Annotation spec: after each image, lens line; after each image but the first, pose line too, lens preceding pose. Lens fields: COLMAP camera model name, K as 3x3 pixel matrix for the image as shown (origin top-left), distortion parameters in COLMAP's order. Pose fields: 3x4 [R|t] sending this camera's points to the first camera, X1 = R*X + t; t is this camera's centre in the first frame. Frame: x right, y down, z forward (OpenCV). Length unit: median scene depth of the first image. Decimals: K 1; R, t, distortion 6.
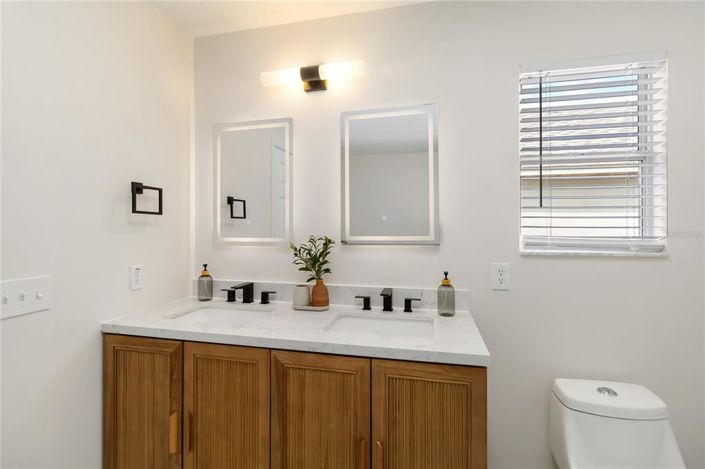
lens RADIAL K [[334.7, 0, 353.3], [0, 334.7, 230.3], [0, 0, 1]] dist [-0.003589, -0.000613]
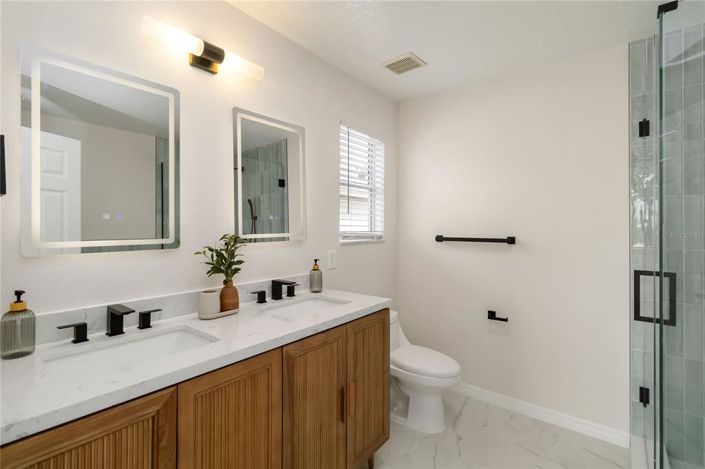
lens RADIAL K [[334.7, 0, 353.3], [0, 334.7, 230.3], [0, 0, 1]] dist [-0.003589, -0.000613]
pose [[0.408109, -0.004364, 0.912923, -0.859997], [0.021601, 0.999755, -0.004877, 0.019996], [-0.912678, 0.021711, 0.408103, 0.325507]]
